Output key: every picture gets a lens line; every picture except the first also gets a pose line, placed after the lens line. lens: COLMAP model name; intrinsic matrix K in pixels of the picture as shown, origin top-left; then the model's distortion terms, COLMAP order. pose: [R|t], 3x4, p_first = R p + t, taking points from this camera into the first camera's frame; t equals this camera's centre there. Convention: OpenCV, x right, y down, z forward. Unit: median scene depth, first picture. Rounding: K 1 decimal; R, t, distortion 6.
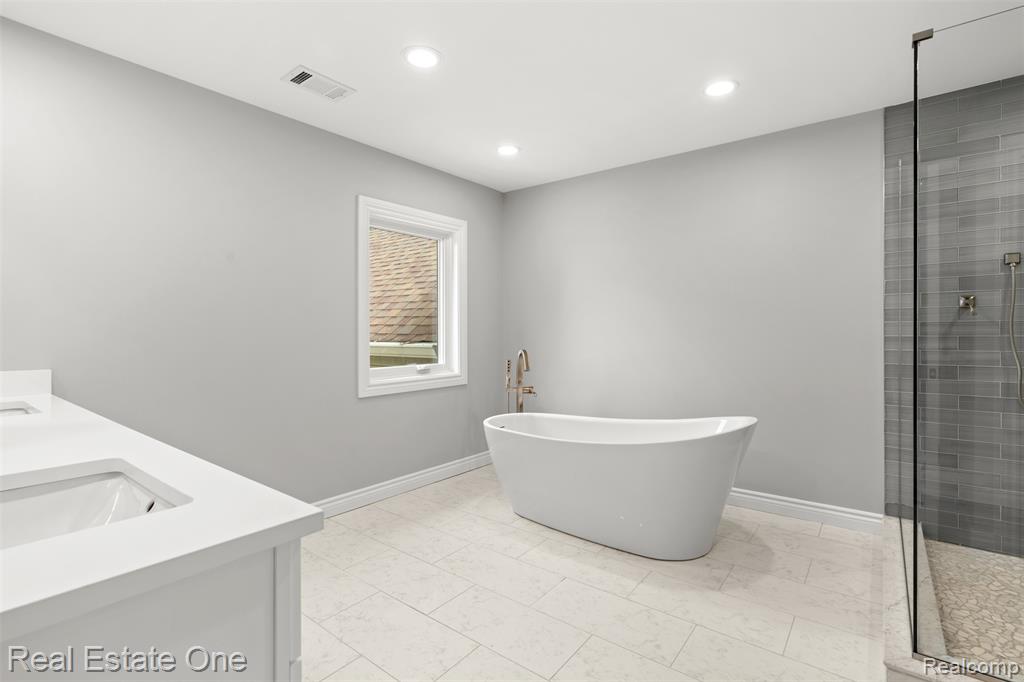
lens RADIAL K [[469.5, 0, 515.5], [0, 469.5, 335.3], [0, 0, 1]] dist [-0.005781, 0.002692]
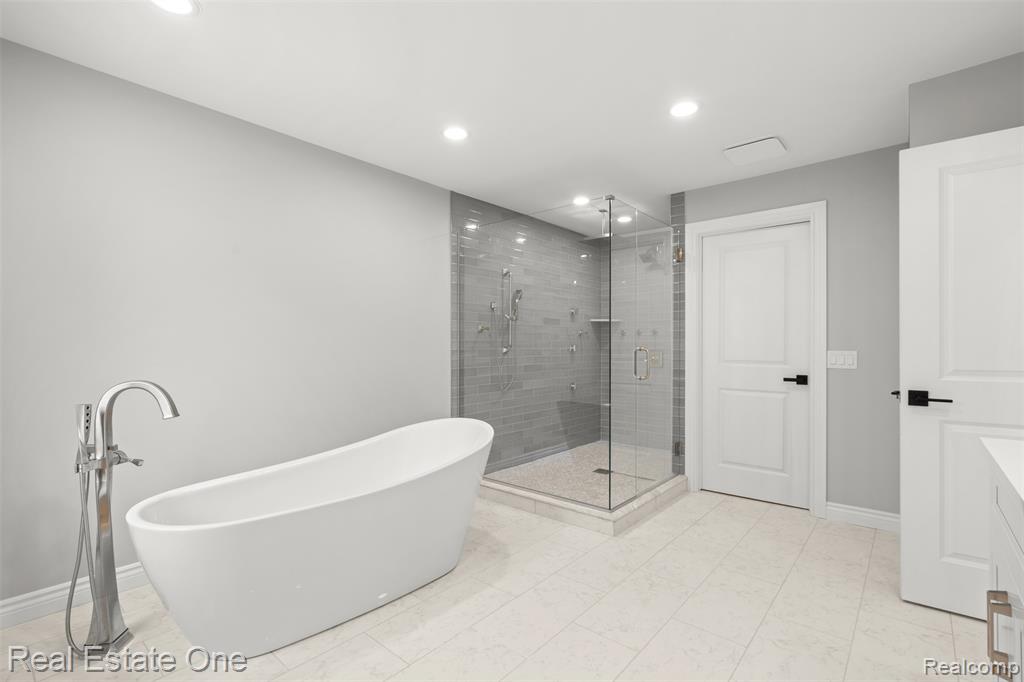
lens RADIAL K [[469.5, 0, 516.8], [0, 469.5, 344.5], [0, 0, 1]] dist [-0.005781, 0.002692]
pose [[0.046831, 0.005077, 0.998890, -0.690939], [0.008041, 0.999953, -0.005460, -0.004845], [-0.998870, 0.008288, 0.046788, 0.784019]]
